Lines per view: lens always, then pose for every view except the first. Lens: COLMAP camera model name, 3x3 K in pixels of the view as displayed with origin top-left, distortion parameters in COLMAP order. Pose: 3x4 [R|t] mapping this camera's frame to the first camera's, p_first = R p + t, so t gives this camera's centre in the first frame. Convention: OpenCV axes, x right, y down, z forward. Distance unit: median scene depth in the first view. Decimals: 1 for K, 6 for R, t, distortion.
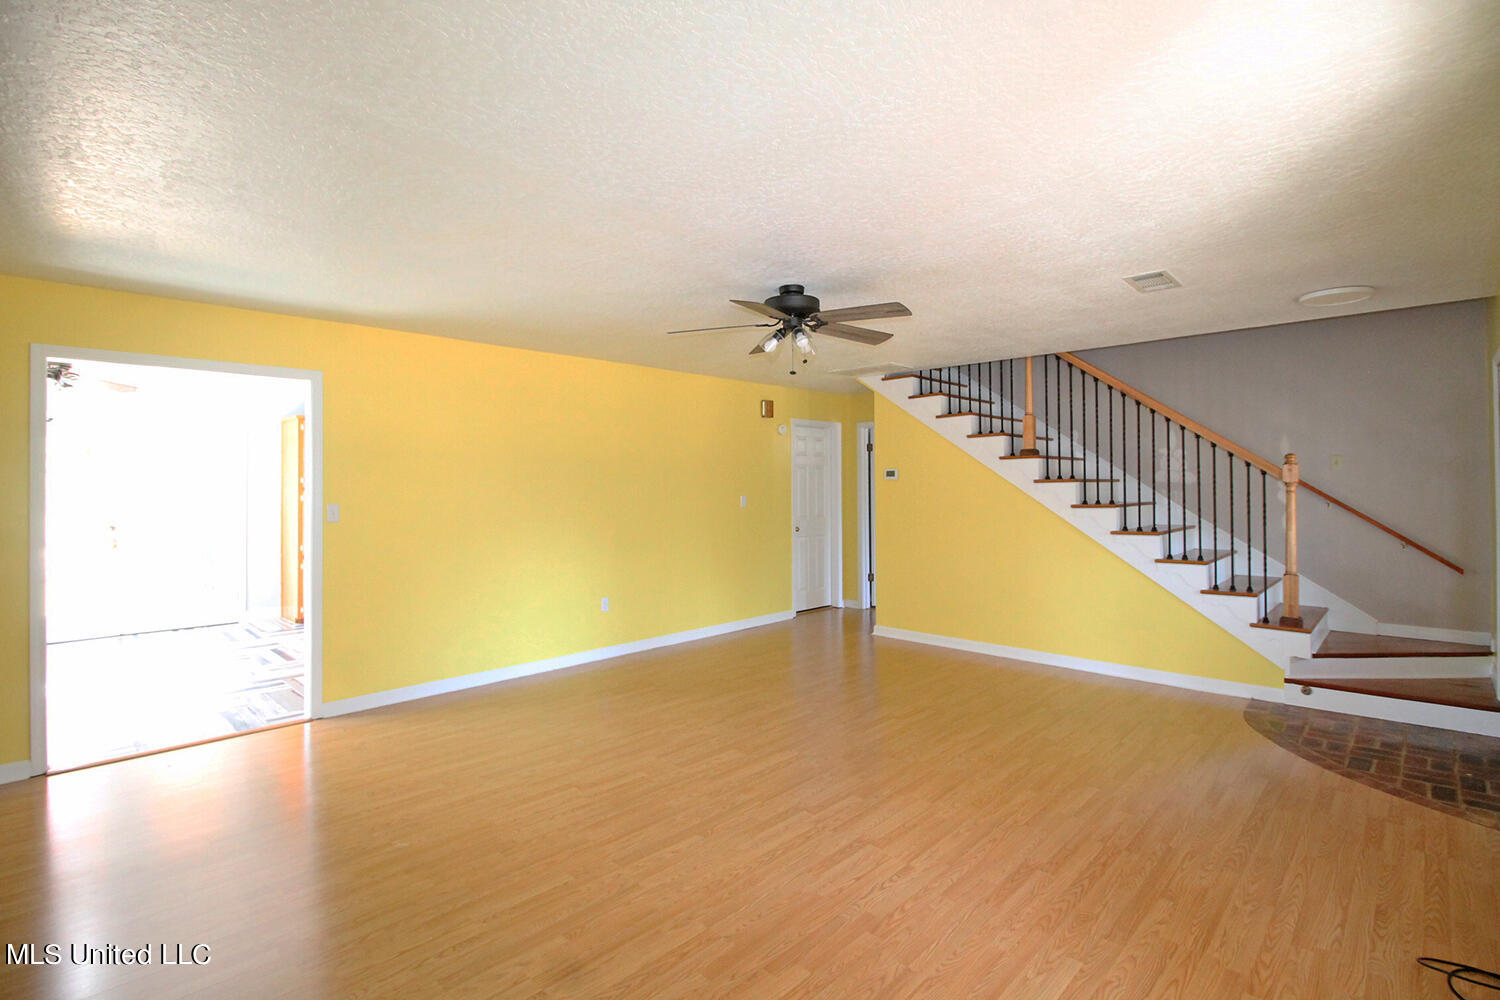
lens RADIAL K [[710.8, 0, 754.9], [0, 710.8, 480.7], [0, 0, 1]] dist [-0.008470, -0.000329]
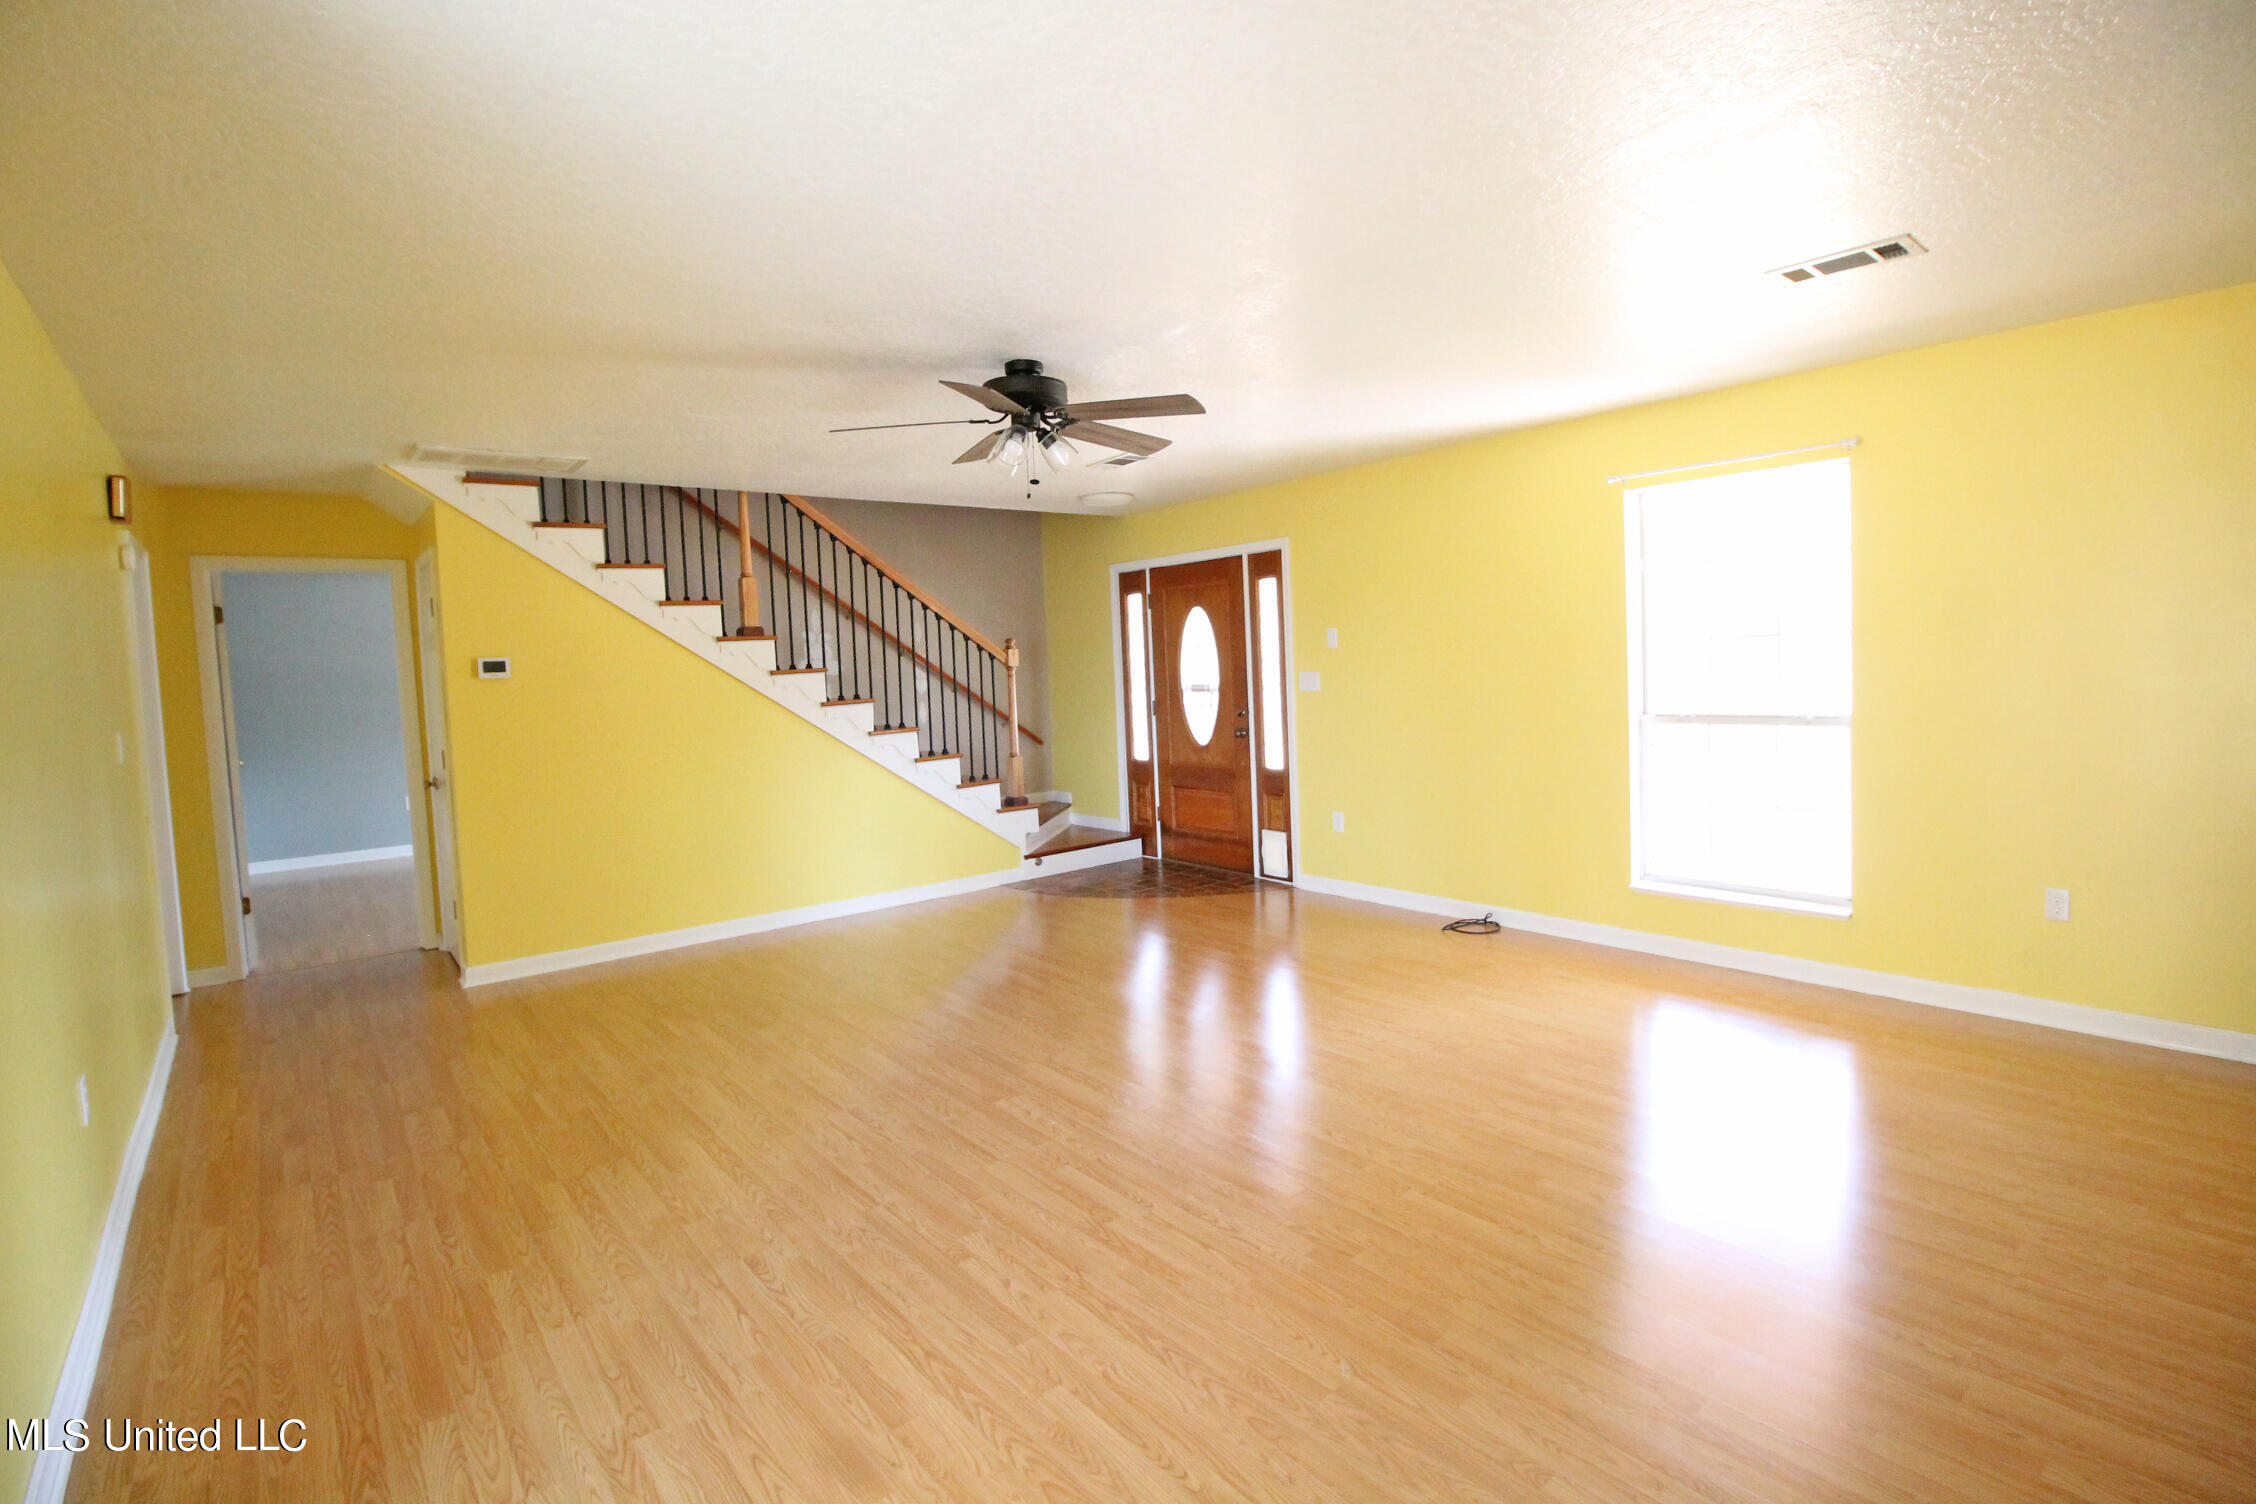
lens RADIAL K [[1069.0, 0, 1135.4], [0, 1069.0, 723.0], [0, 0, 1]] dist [-0.008470, -0.000329]
pose [[0.116314, -0.059002, 0.991458, -0.684122], [0.032367, 0.997929, 0.055590, 0.004102], [-0.992685, 0.025624, 0.117983, 0.575422]]
